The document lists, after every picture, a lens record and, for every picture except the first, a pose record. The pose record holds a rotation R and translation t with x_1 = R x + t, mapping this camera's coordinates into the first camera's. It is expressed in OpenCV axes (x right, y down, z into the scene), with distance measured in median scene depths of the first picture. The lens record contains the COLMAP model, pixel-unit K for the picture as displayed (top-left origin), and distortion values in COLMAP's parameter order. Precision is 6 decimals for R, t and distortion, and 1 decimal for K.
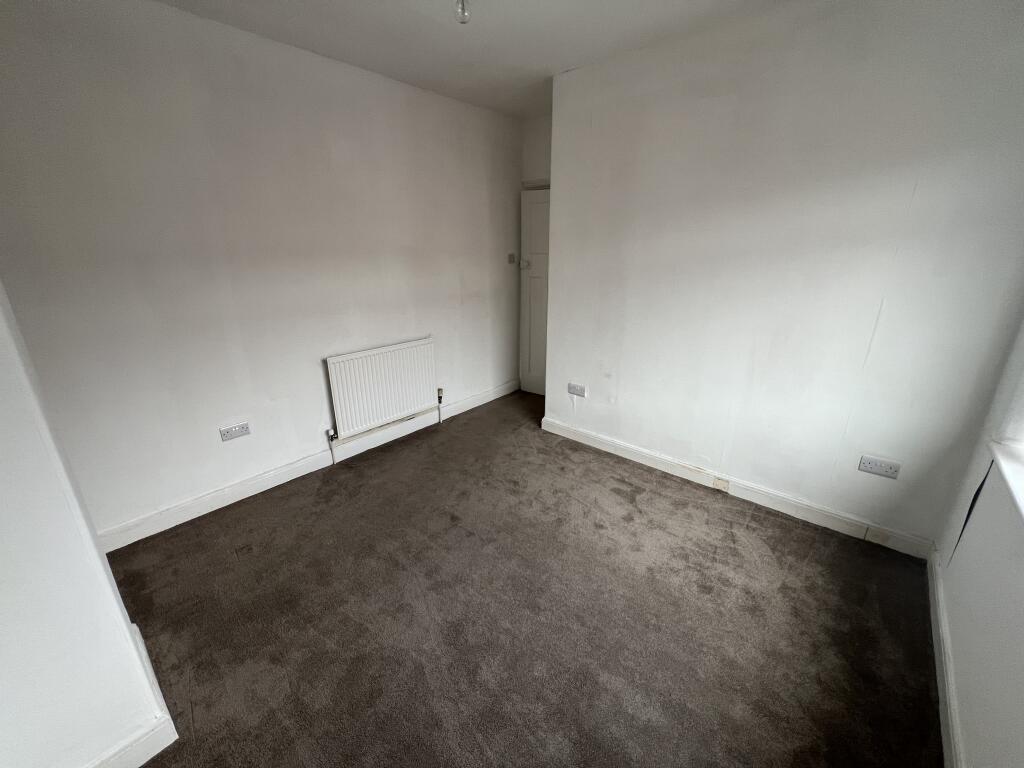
lens RADIAL K [[407.5, 0, 516.5], [0, 407.5, 379.4], [0, 0, 1]] dist [-0.001904, 0.000037]
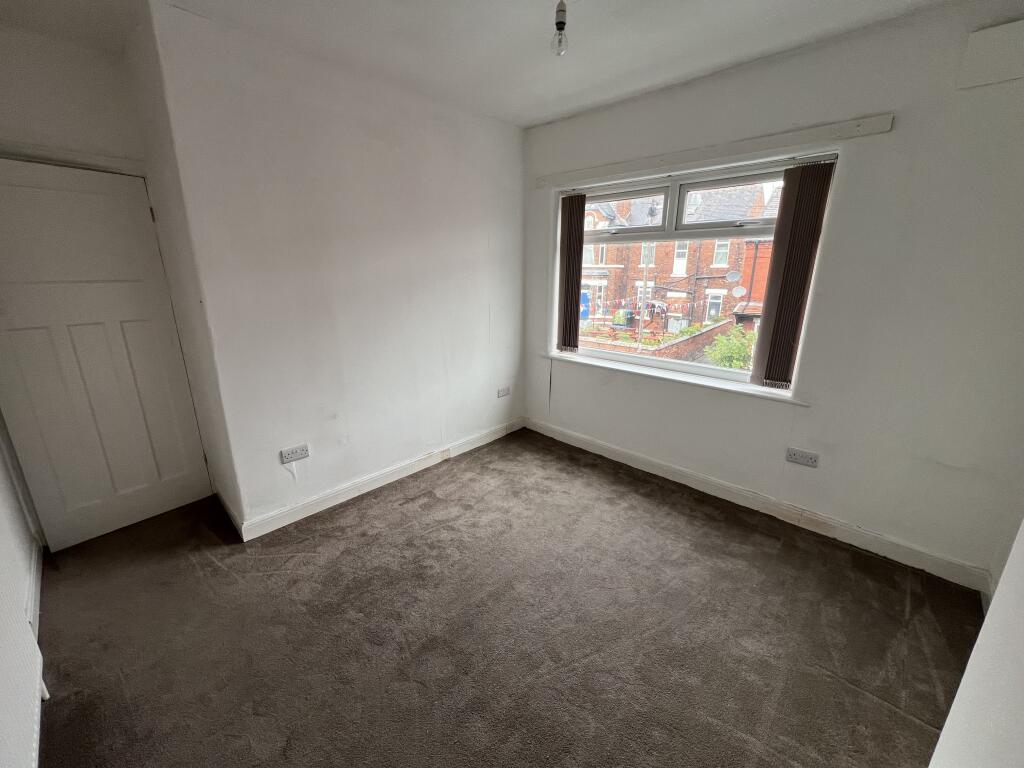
lens RADIAL K [[410.4, 0, 507.0], [0, 410.4, 374.4], [0, 0, 1]] dist [-0.002742, 0.000415]
pose [[0.053405, -0.247466, 0.967424, -0.638152], [0.309130, 0.925312, 0.219628, -0.187694], [-0.949519, 0.287331, 0.125916, 0.570948]]
